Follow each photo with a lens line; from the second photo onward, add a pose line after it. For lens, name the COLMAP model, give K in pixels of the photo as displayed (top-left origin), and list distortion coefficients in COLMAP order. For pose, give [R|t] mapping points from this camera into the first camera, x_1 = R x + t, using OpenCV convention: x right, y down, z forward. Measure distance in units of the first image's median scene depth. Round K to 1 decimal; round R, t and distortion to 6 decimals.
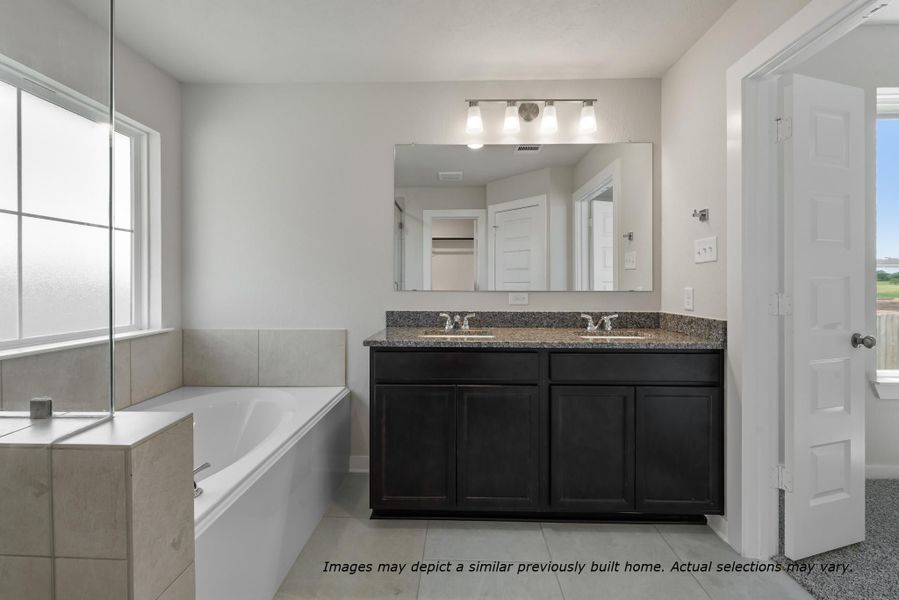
lens RADIAL K [[369.2, 0, 452.0], [0, 369.2, 284.7], [0, 0, 1]] dist [0.001045, -0.000311]
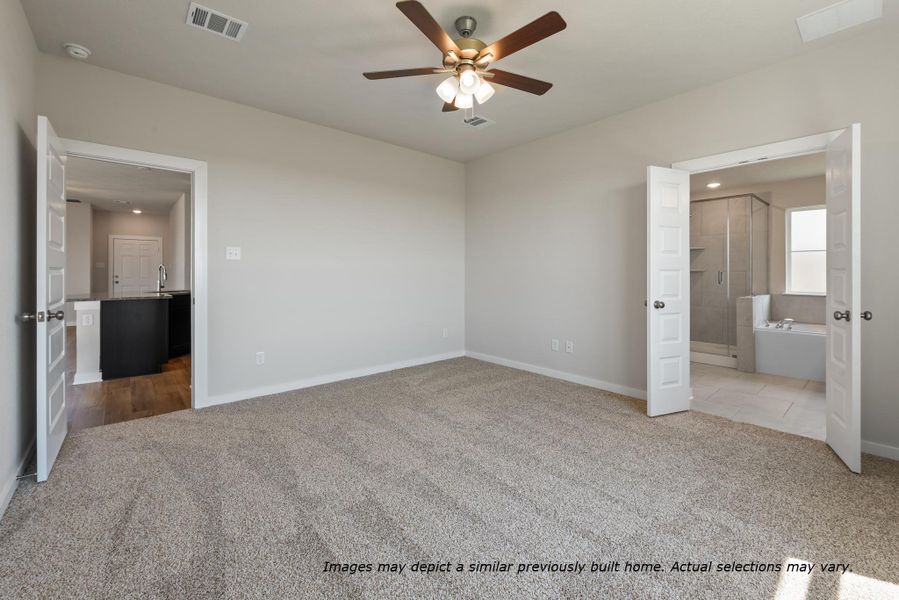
lens RADIAL K [[370.8, 0, 451.6], [0, 370.8, 270.8], [0, 0, 1]] dist [0.000632, -0.000021]
pose [[-0.743724, -0.000994, -0.668486, 2.221807], [-0.000692, 1.000000, -0.000717, -0.014695], [0.668486, -0.000071, -0.743725, 0.762402]]
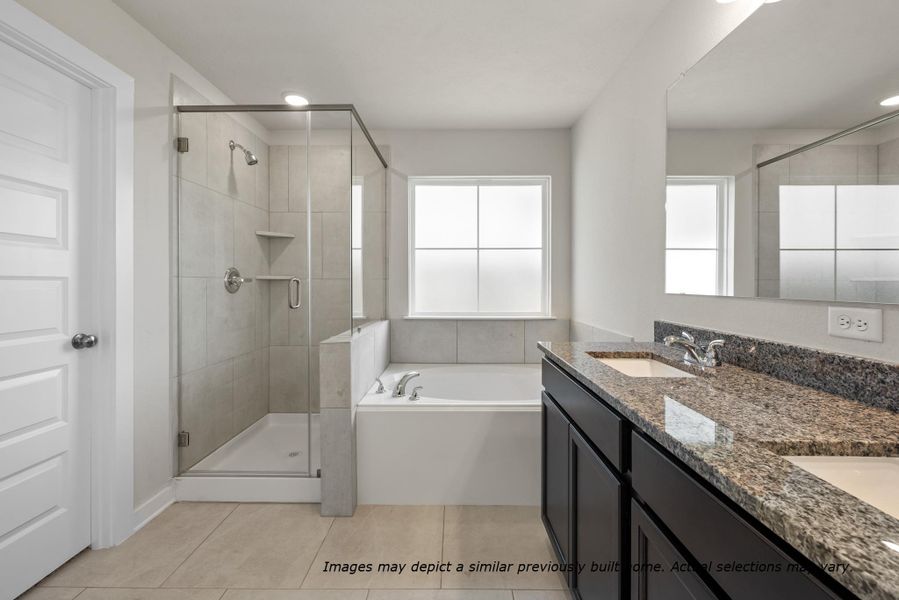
lens RADIAL K [[369.2, 0, 452.0], [0, 369.2, 284.7], [0, 0, 1]] dist [0.001045, -0.000311]
pose [[0.015637, 0.001273, -0.999877, 0.569177], [-0.002452, 0.999996, 0.001235, -0.001079], [0.999875, 0.002433, 0.015640, 0.583132]]
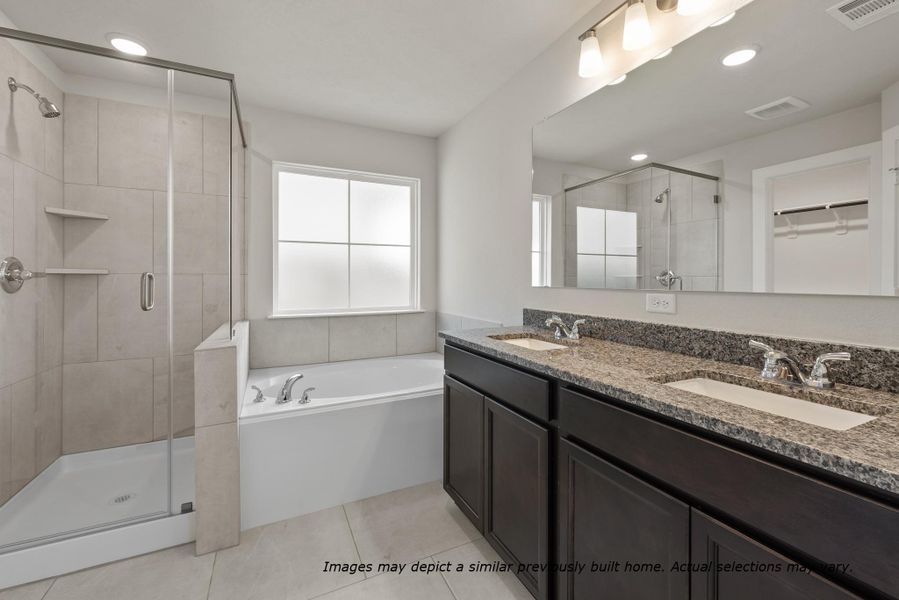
lens RADIAL K [[370.9, 0, 453.1], [0, 370.9, 278.6], [0, 0, 1]] dist [0.000039, -0.000370]
pose [[0.461616, -0.003541, -0.887073, 0.581325], [0.000309, 0.999993, -0.003830, -0.000345], [0.887080, 0.001494, 0.461613, 0.410360]]
